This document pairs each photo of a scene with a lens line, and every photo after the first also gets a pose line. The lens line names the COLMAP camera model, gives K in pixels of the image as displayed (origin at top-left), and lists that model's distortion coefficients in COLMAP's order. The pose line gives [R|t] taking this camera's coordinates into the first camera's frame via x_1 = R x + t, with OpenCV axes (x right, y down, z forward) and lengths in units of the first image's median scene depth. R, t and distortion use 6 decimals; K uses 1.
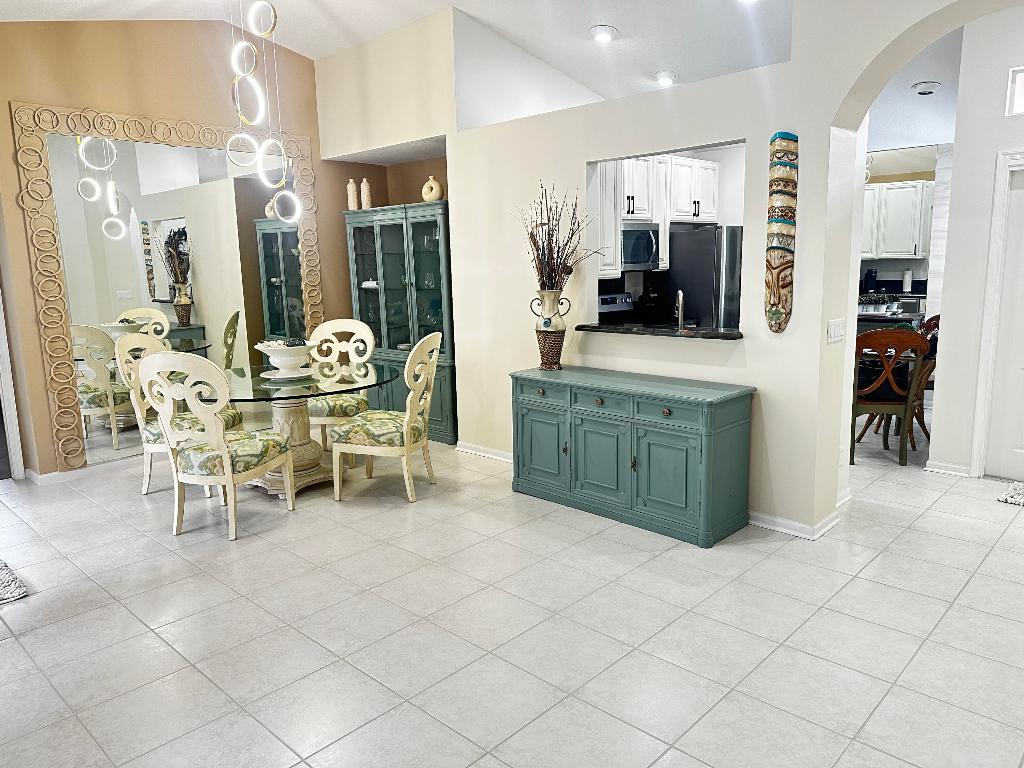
lens RADIAL K [[720.7, 0, 513.4], [0, 720.7, 387.1], [0, 0, 1]] dist [0.061108, -0.059132]
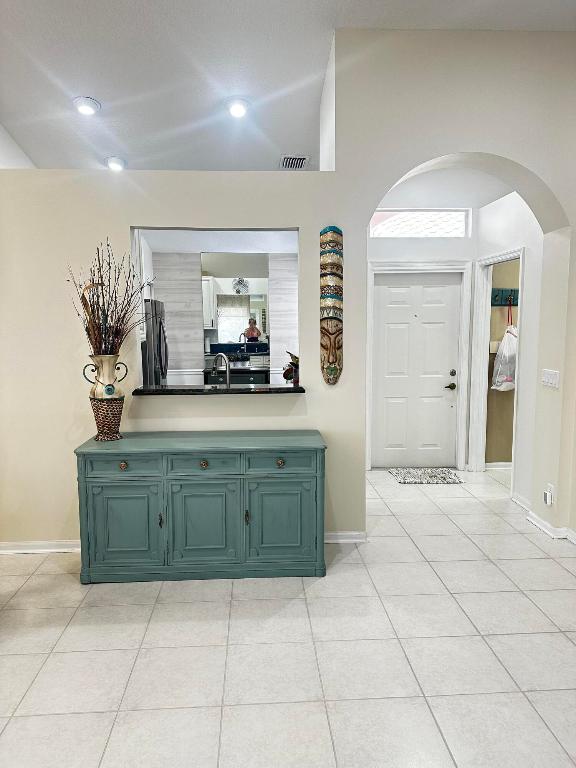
lens RADIAL K [[540.5, 0, 287.8], [0, 540.5, 386.6], [0, 0, 1]] dist [0.061108, -0.059132]
pose [[0.666617, -0.066492, 0.742429, -0.332651], [0.117199, 0.992975, -0.016300, -0.057451], [-0.736130, 0.097878, 0.669726, 0.377304]]
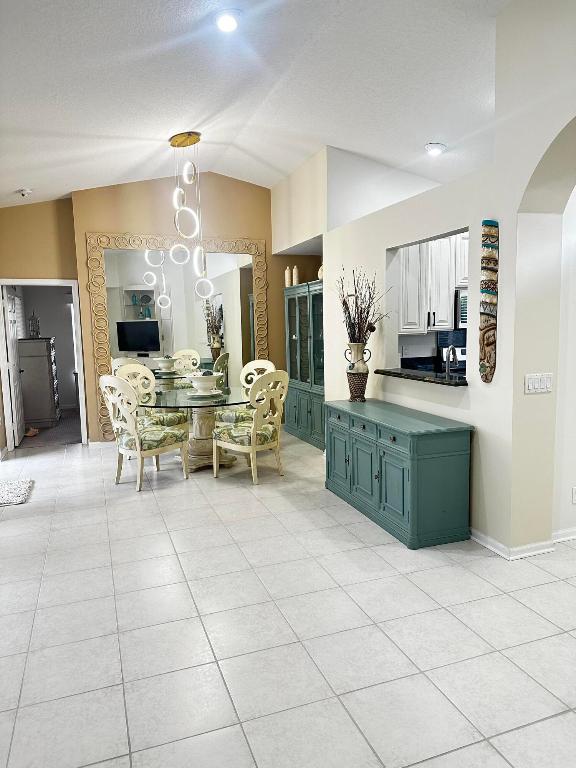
lens RADIAL K [[540.5, 0, 293.2], [0, 540.5, 389.8], [0, 0, 1]] dist [0.061108, -0.059132]
pose [[0.898075, 0.059682, -0.435774, 0.411365], [-0.077606, 0.996709, -0.023432, -0.014162], [0.432941, 0.054862, 0.899751, 0.035839]]
